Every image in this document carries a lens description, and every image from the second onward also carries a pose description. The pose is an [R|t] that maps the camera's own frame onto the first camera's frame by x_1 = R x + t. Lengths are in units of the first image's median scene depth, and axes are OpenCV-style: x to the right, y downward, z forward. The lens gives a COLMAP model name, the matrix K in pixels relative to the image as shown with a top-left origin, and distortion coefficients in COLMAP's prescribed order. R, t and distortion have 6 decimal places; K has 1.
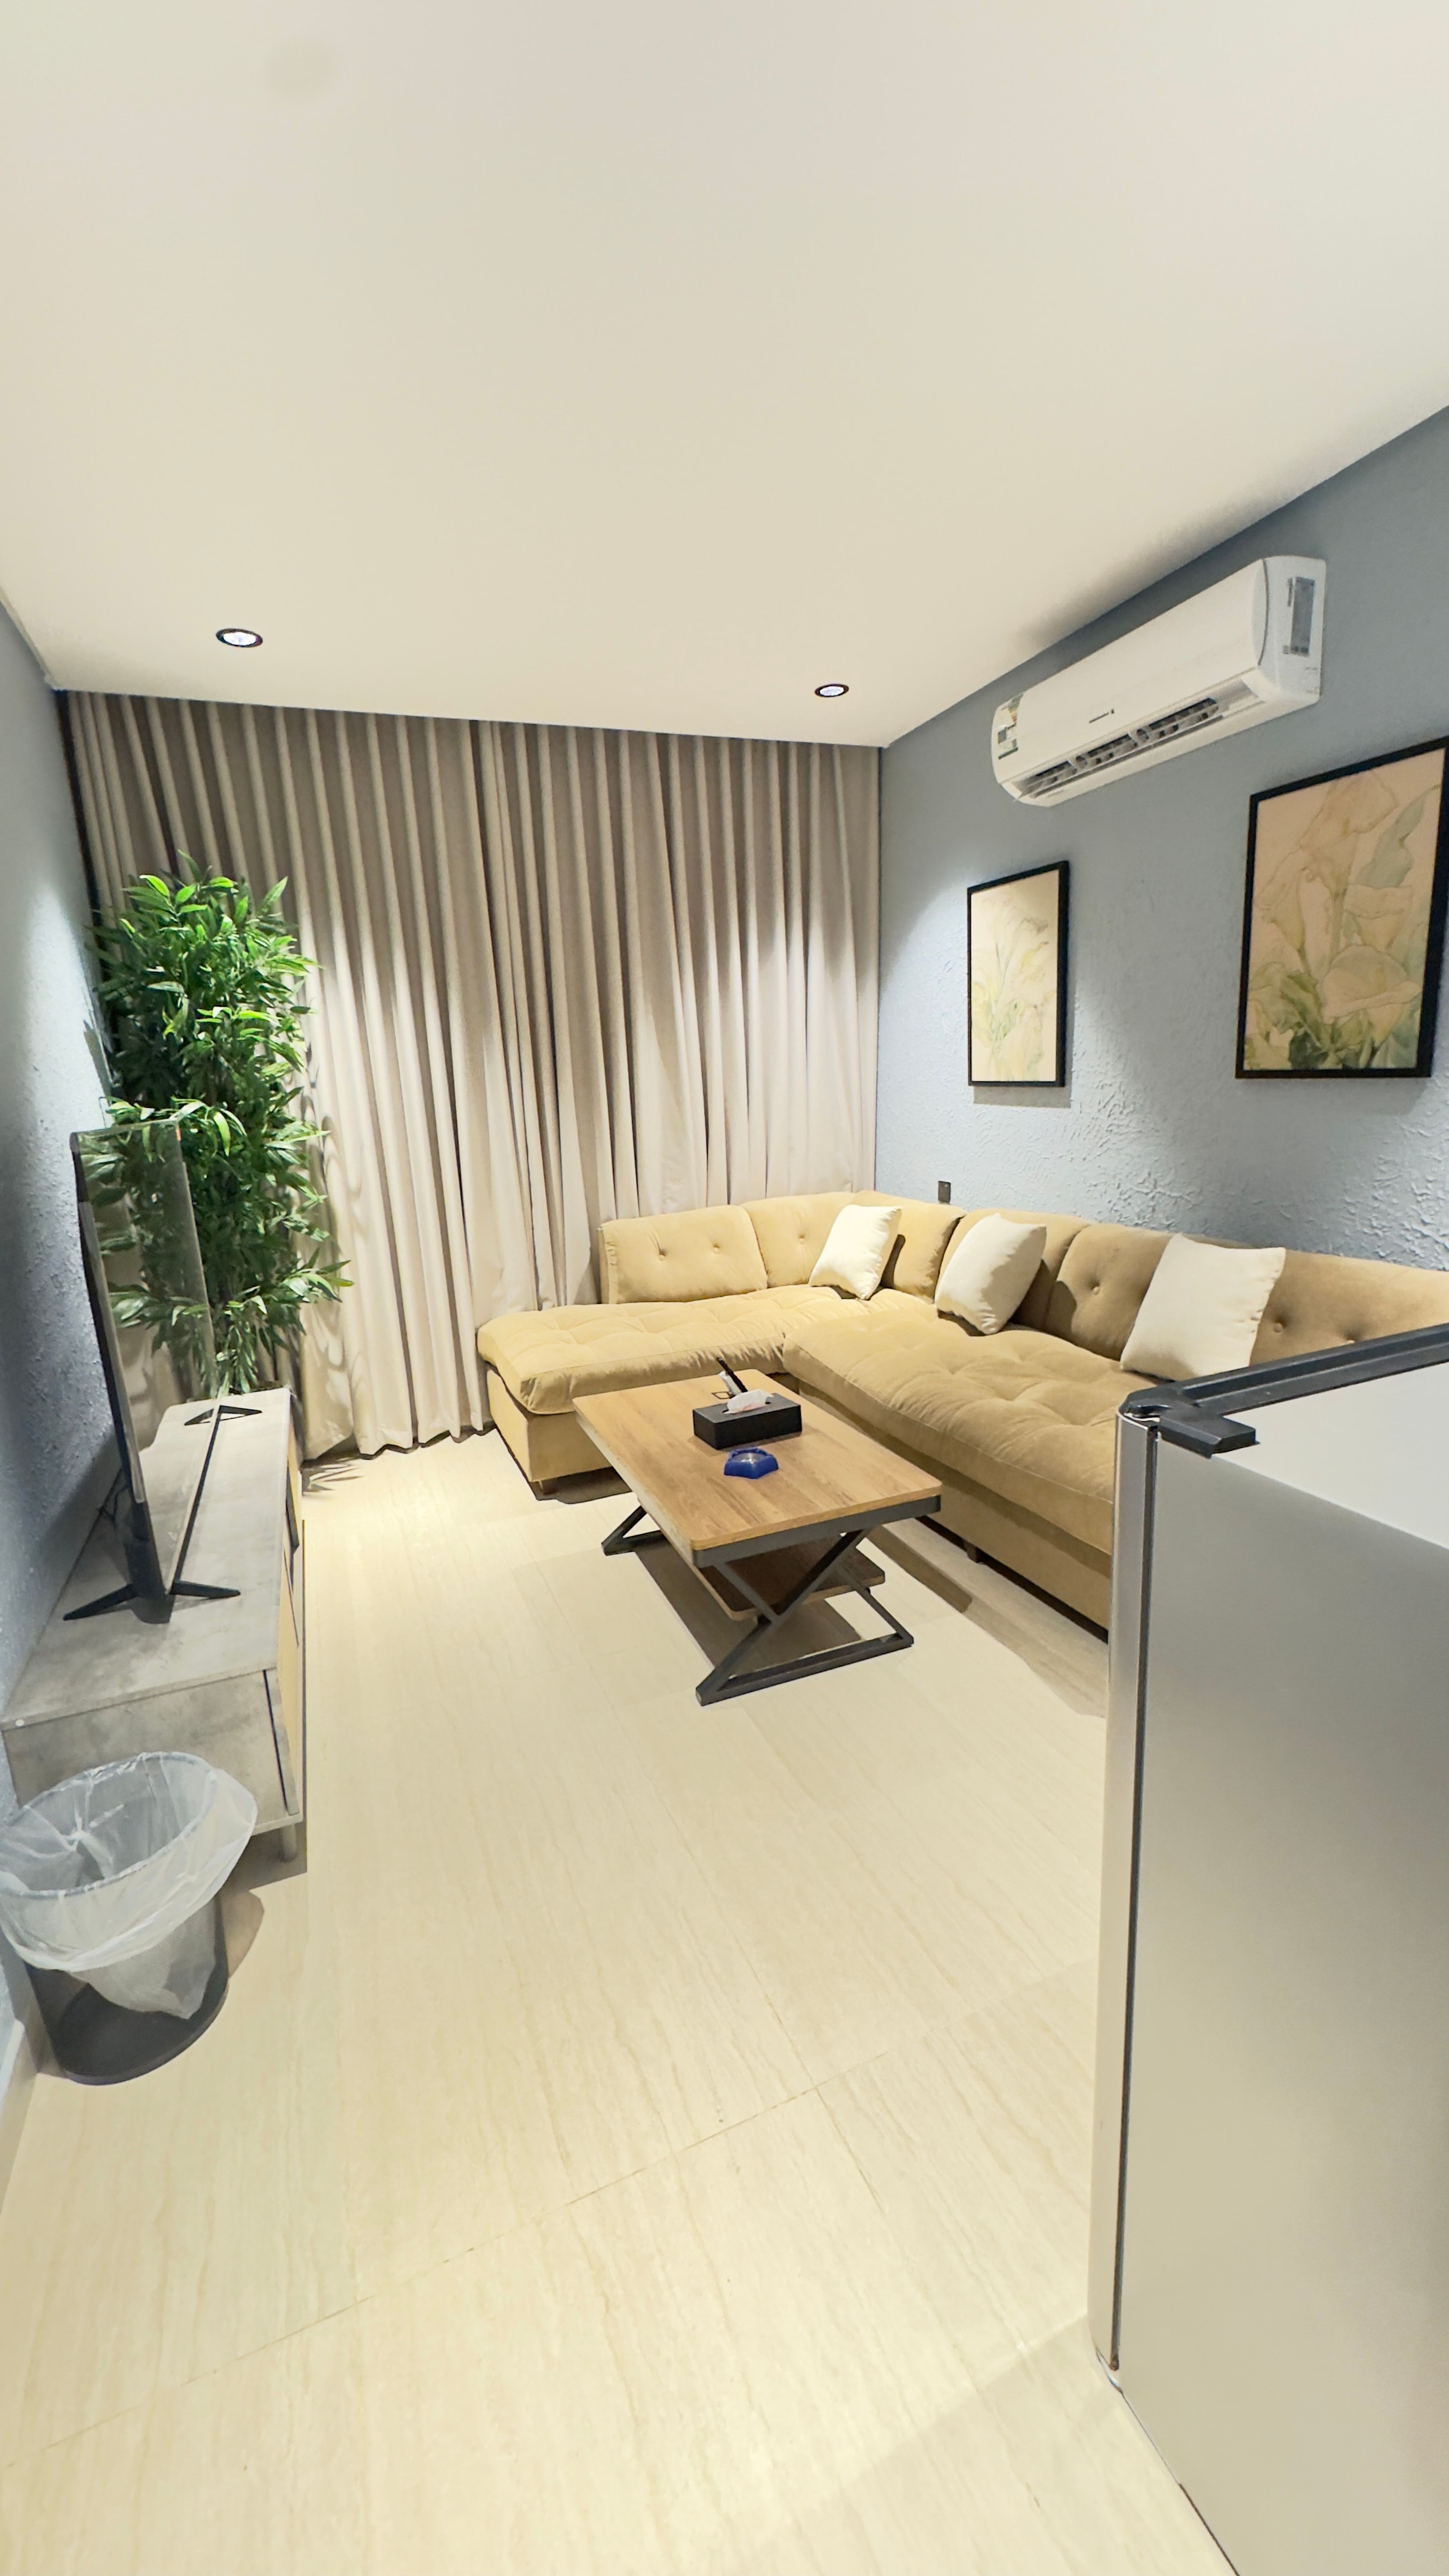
lens RADIAL K [[1017.4, 0, 717.0], [0, 1017.4, 1291.4], [0, 0, 1]] dist [0.001451, 0.000106]
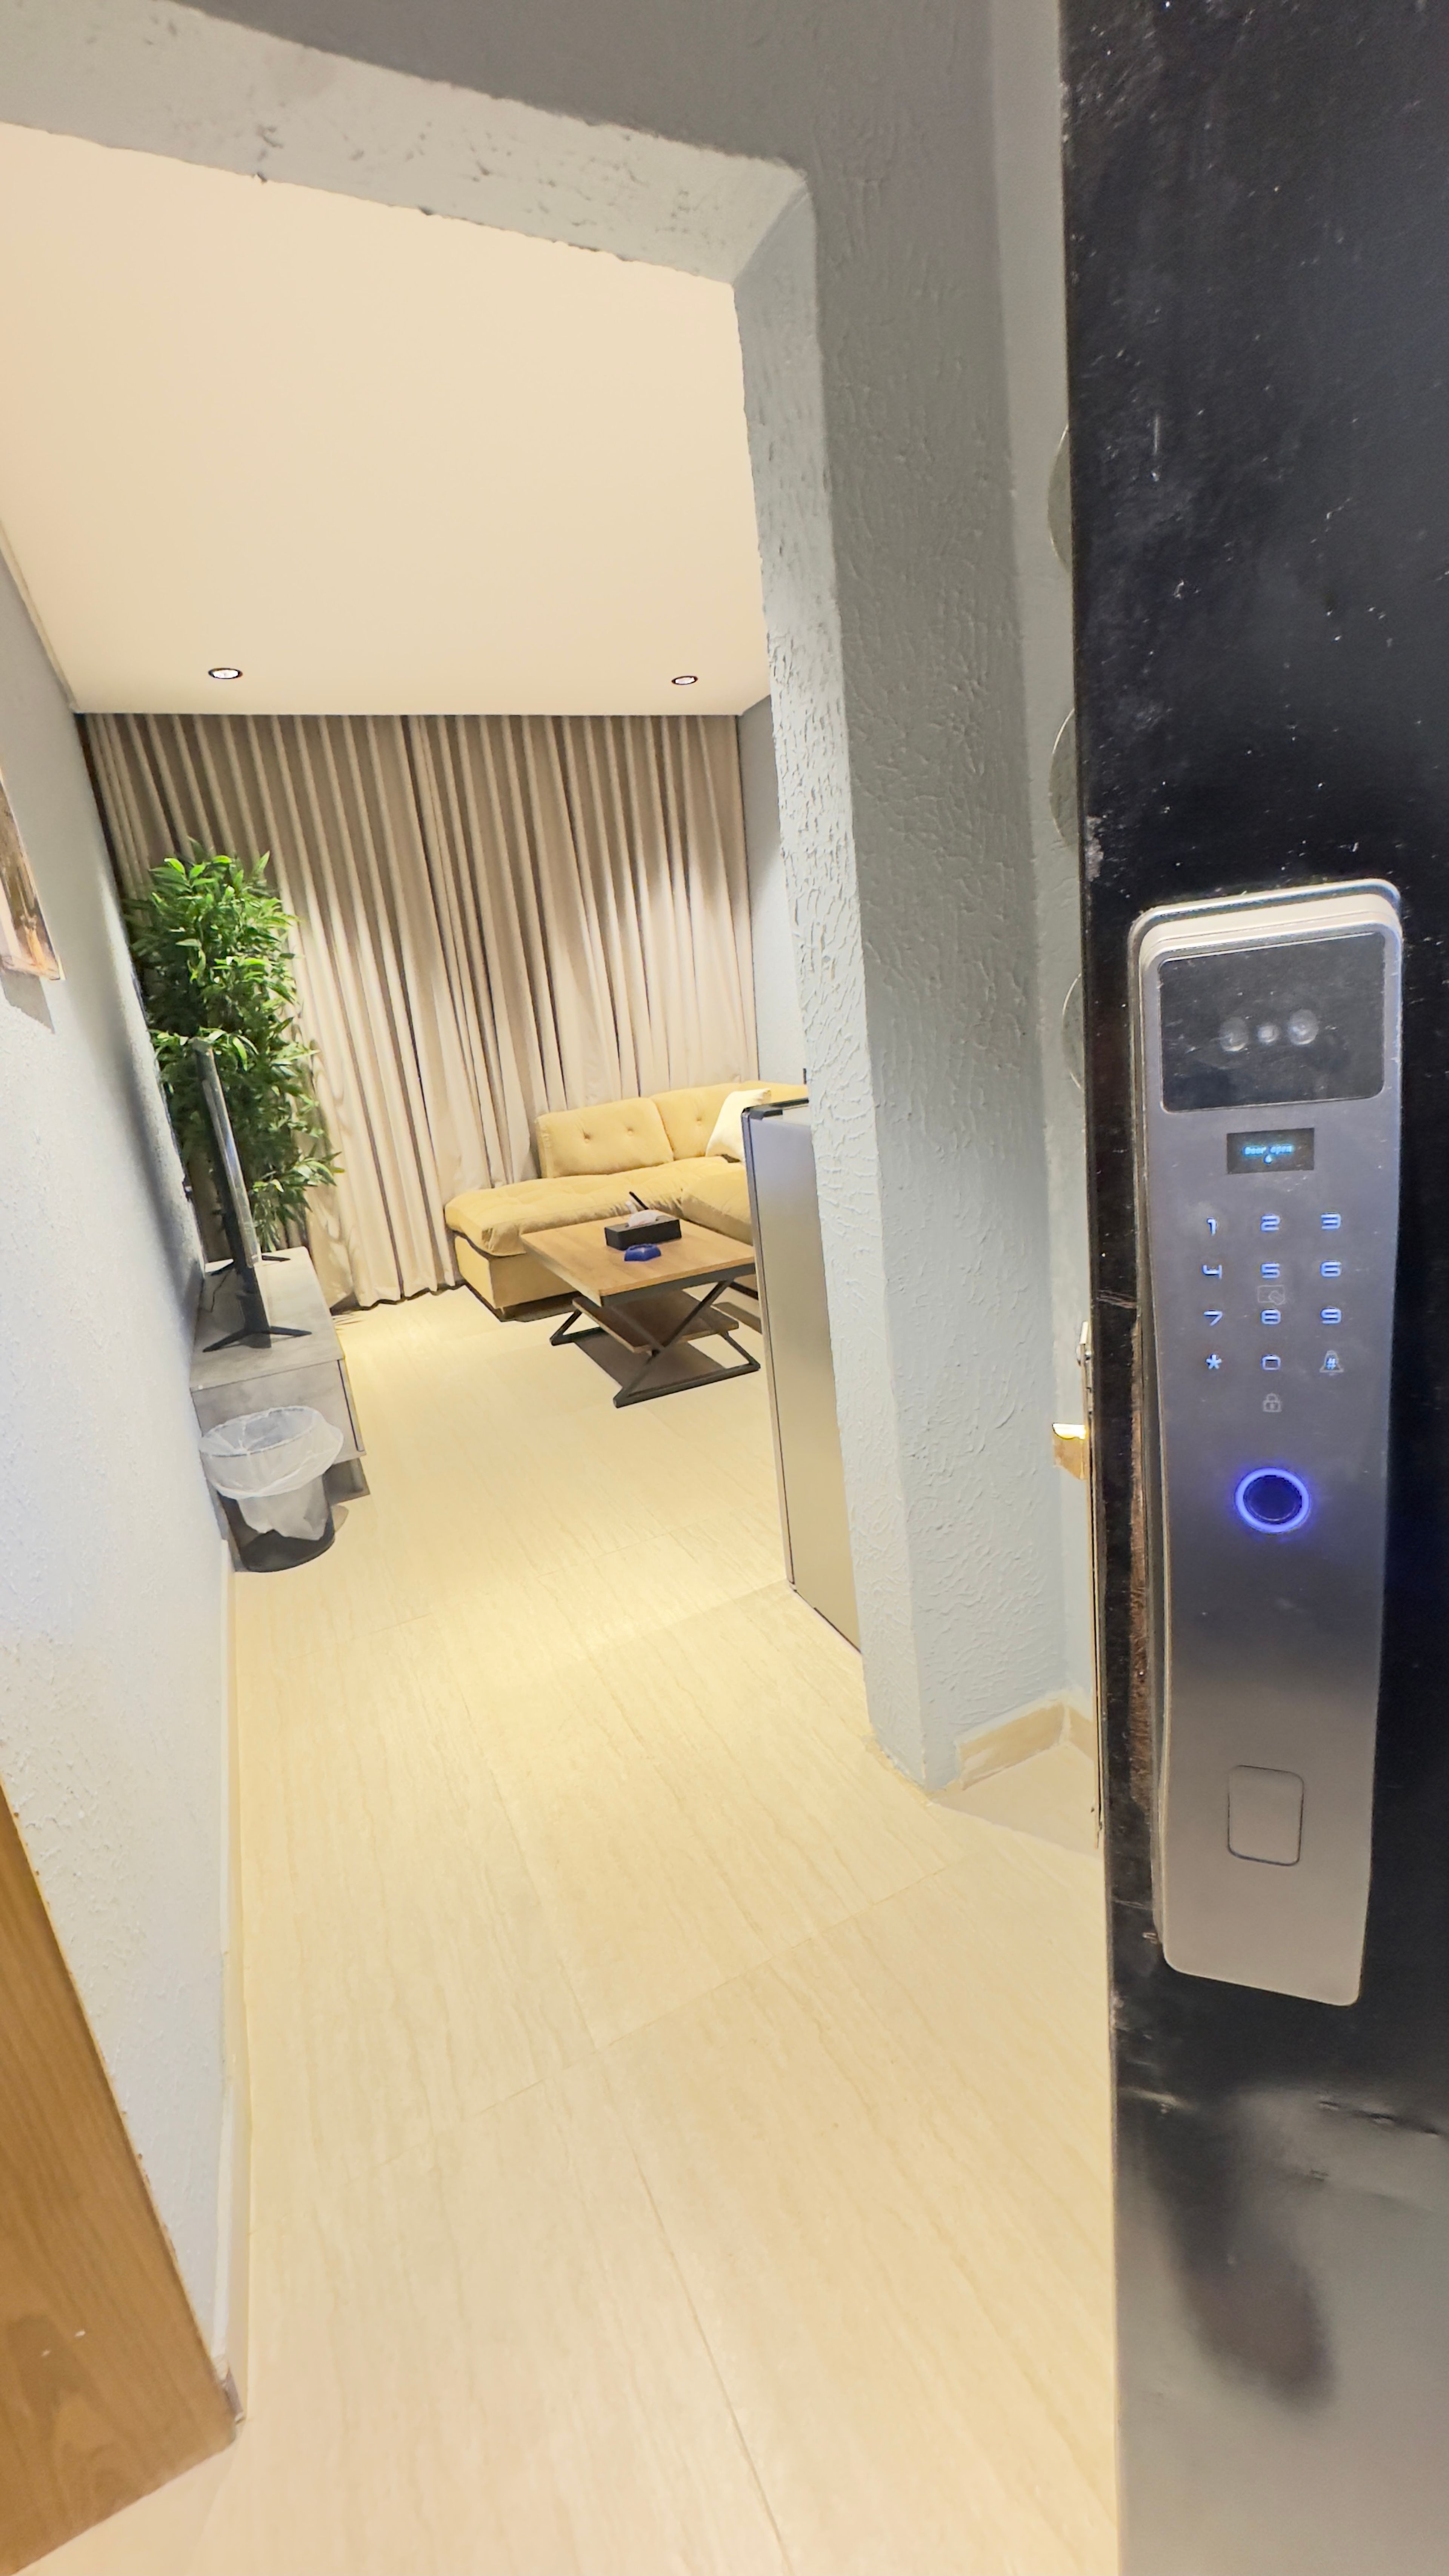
lens RADIAL K [[1022.5, 0, 724.5], [0, 1022.5, 1288.0], [0, 0, 1]] dist [-0.000741, -0.000096]
pose [[0.997003, -0.064892, 0.042114, 0.059883], [0.062058, 0.995925, 0.065433, 0.090369], [-0.046189, -0.062623, 0.996968, -0.336437]]
